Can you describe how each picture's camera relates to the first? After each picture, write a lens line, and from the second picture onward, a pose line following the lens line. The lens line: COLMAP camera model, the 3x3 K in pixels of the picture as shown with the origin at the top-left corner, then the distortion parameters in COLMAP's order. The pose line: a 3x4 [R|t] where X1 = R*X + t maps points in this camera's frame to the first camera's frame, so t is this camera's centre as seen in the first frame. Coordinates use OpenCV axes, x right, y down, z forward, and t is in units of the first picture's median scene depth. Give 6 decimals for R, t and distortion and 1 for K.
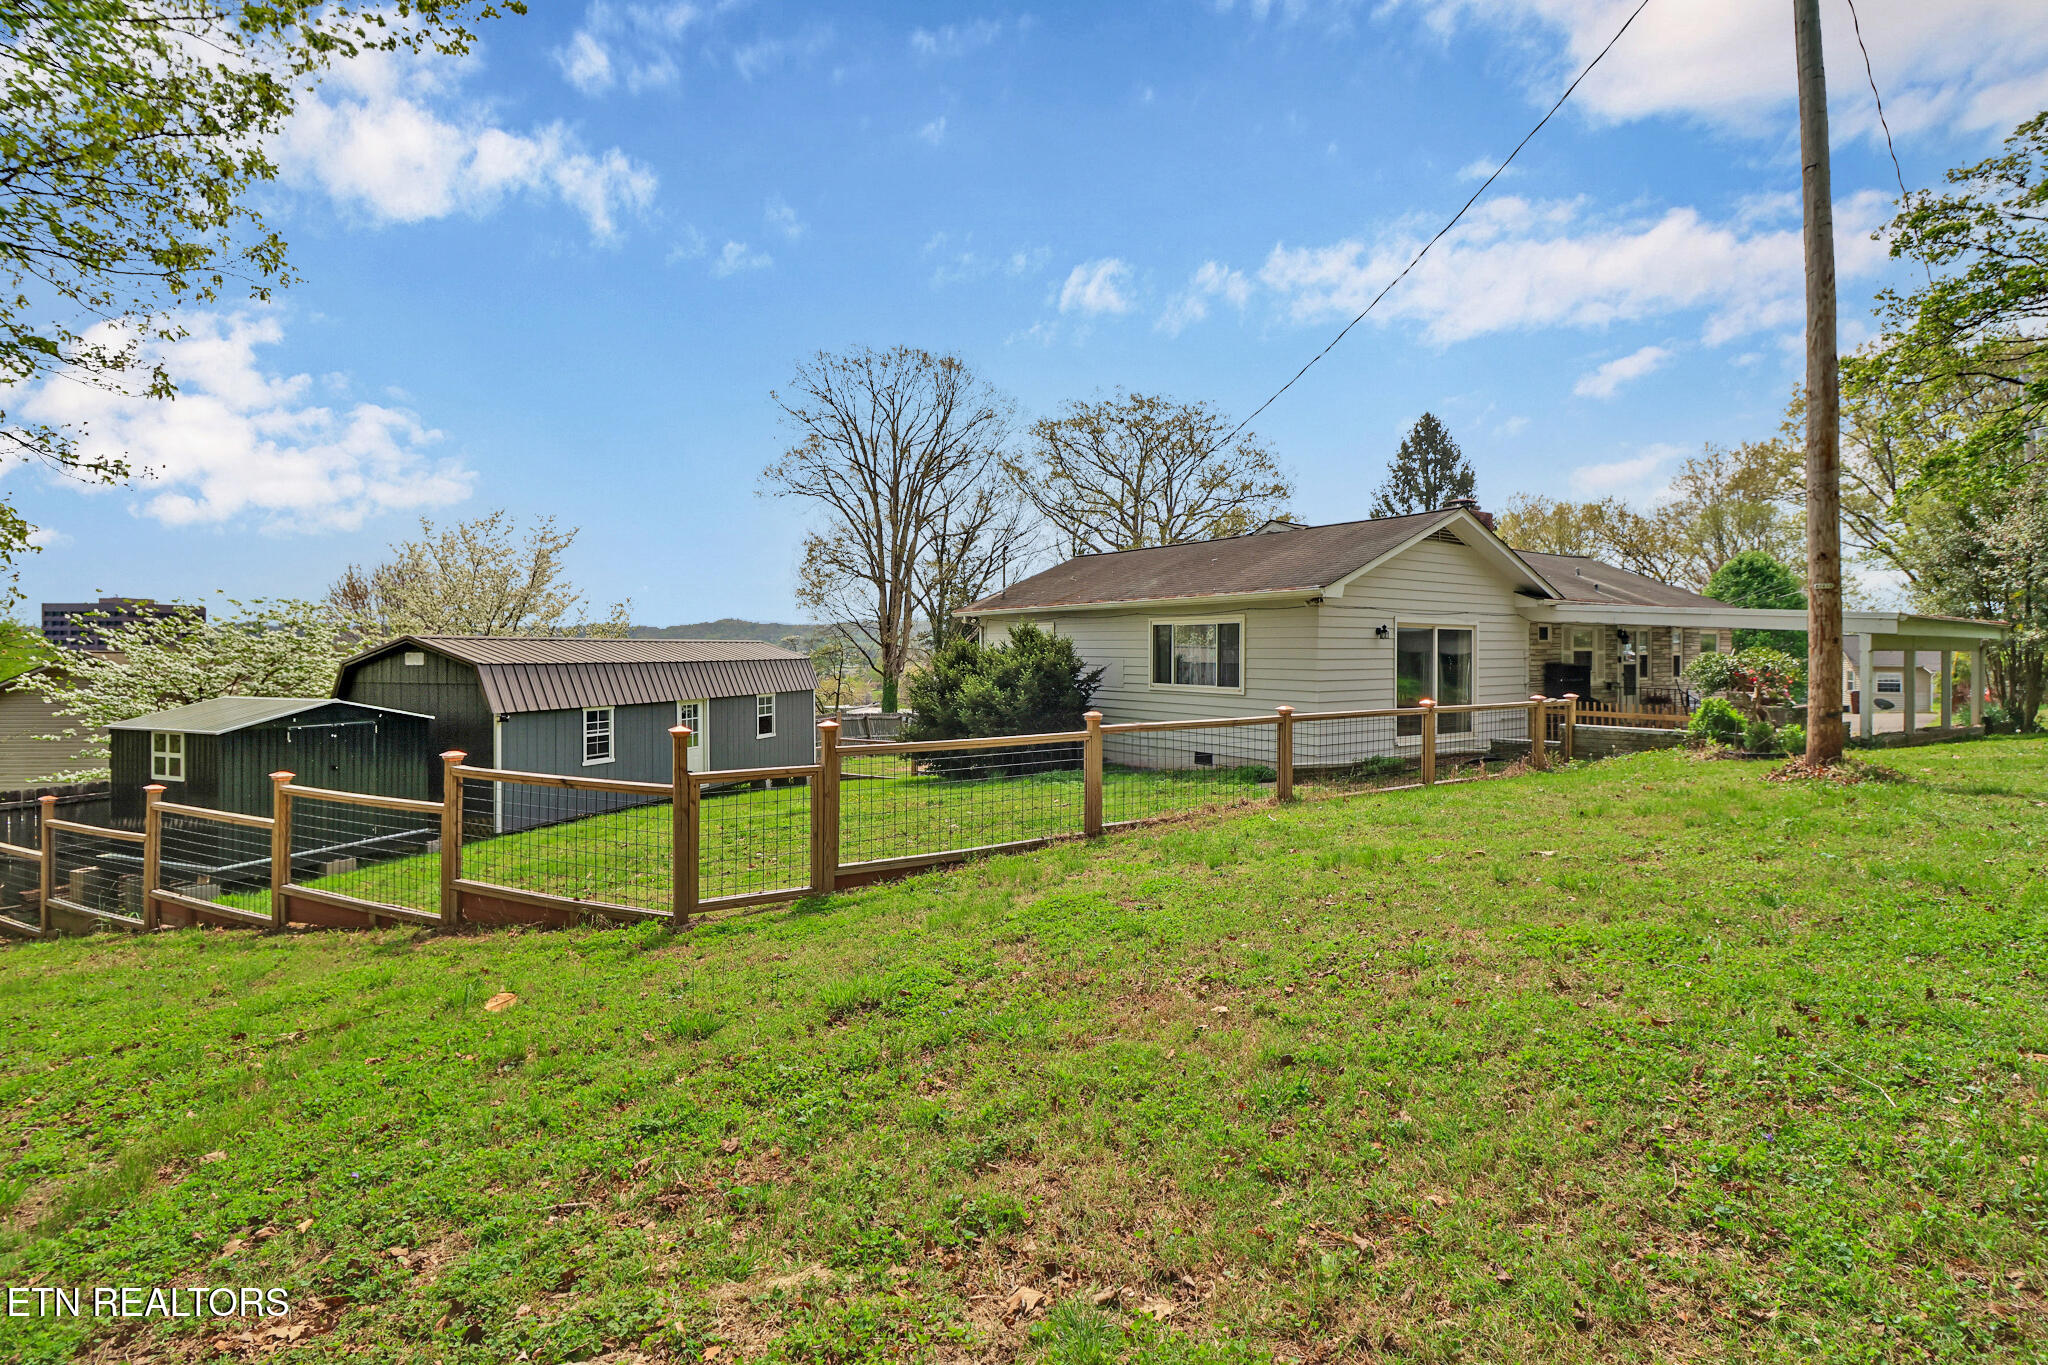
lens RADIAL K [[956.0, 0, 1034.4], [0, 956.0, 653.0], [0, 0, 1]] dist [0.000463, -0.013047]
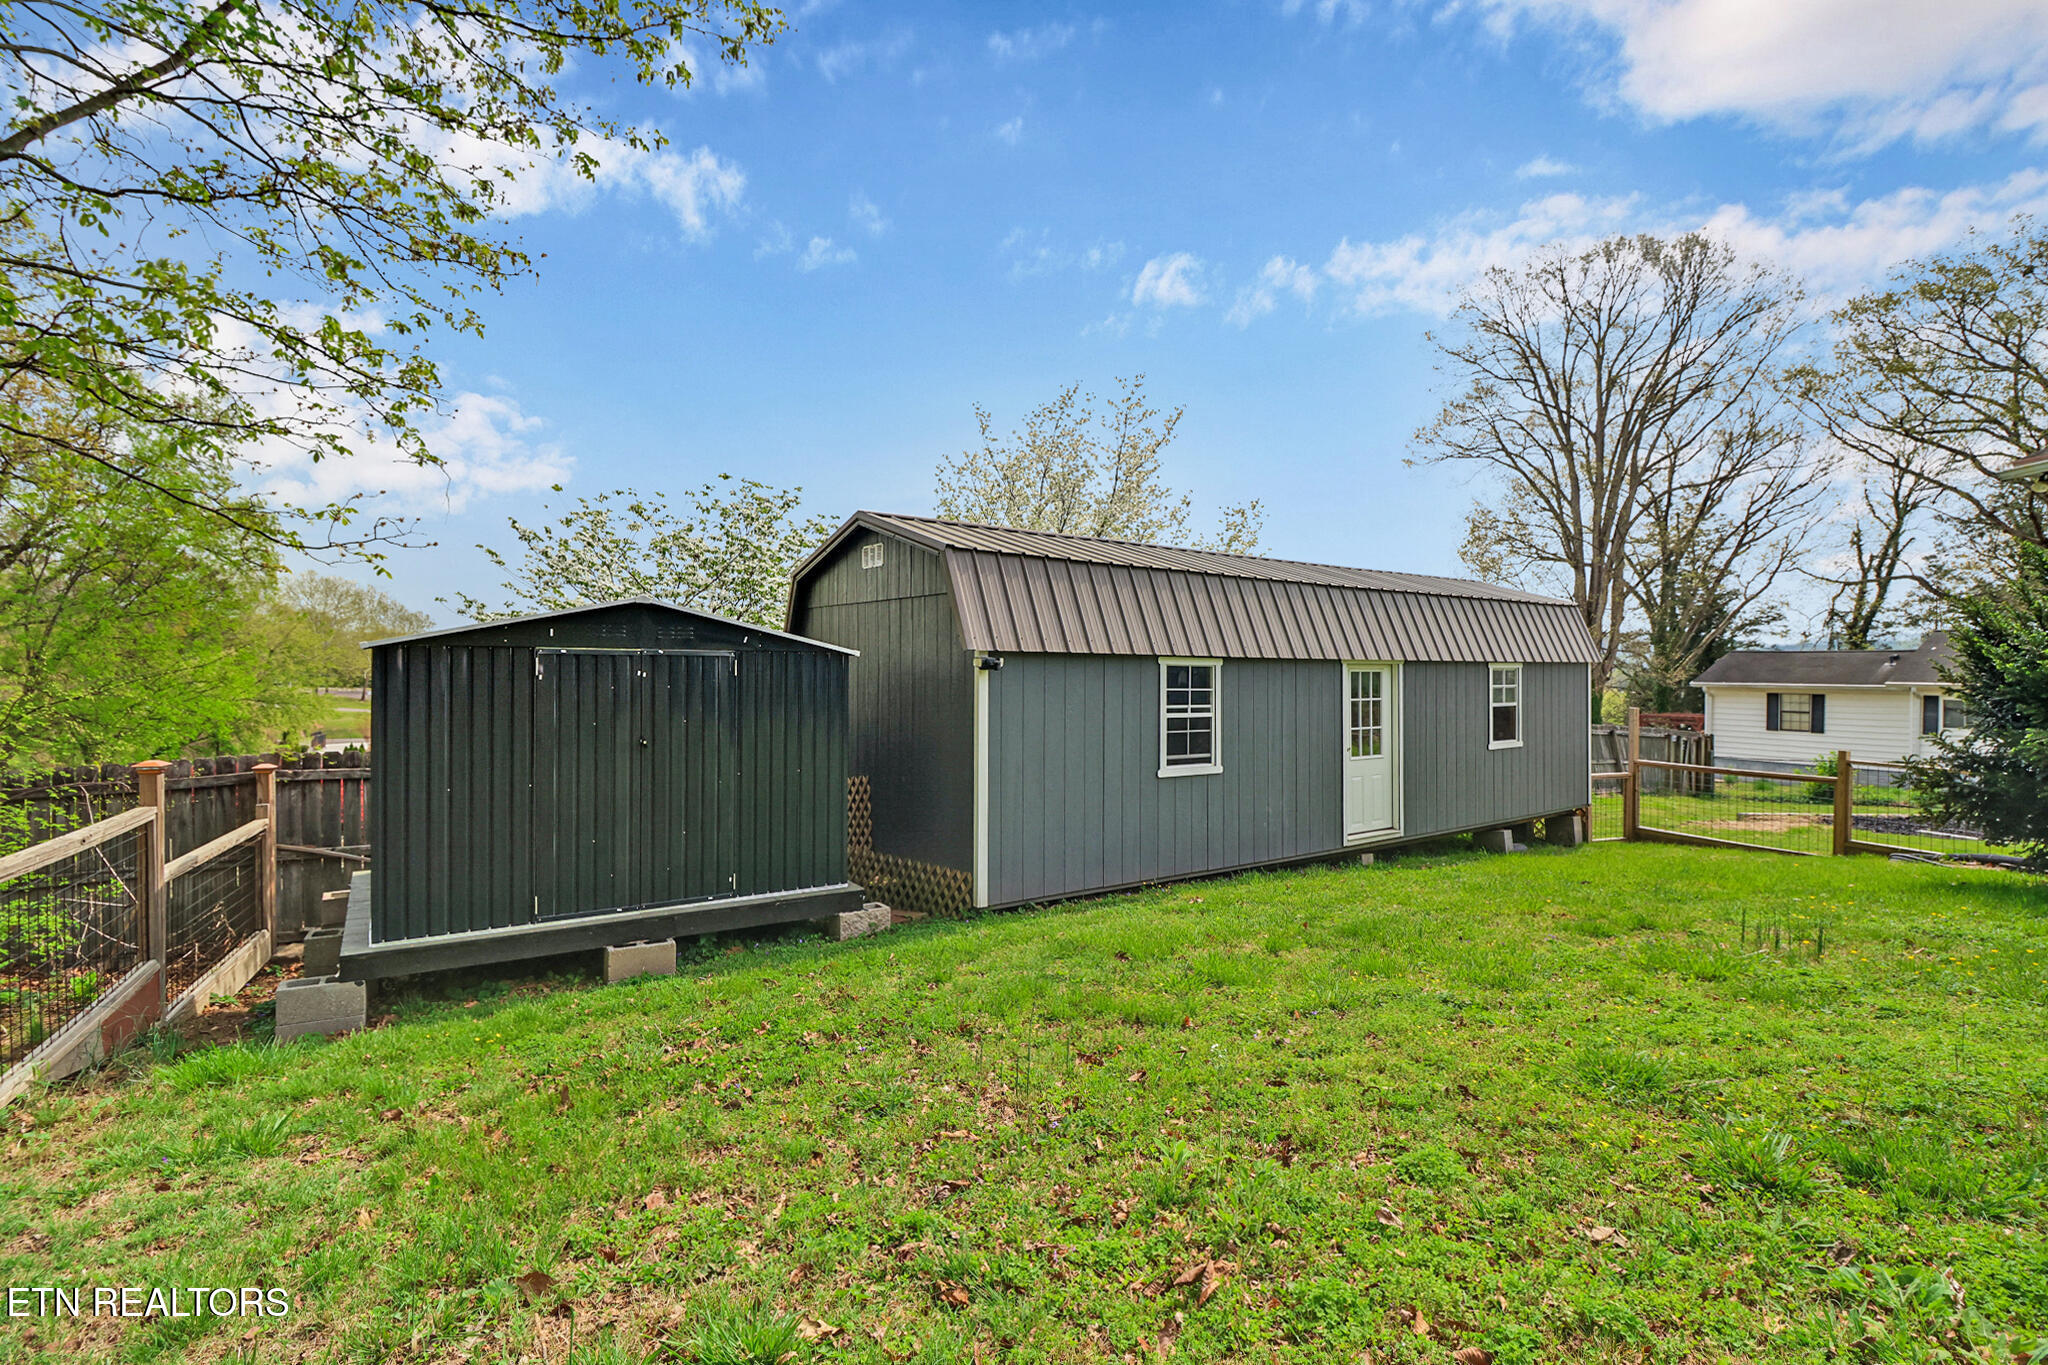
lens RADIAL K [[956.0, 0, 1034.4], [0, 956.0, 653.0], [0, 0, 1]] dist [0.000463, -0.013047]
pose [[0.805897, -0.003422, -0.592045, -0.063302], [-0.010309, 0.999751, -0.019811, 0.017534], [0.591966, 0.022069, 0.805661, 0.152915]]
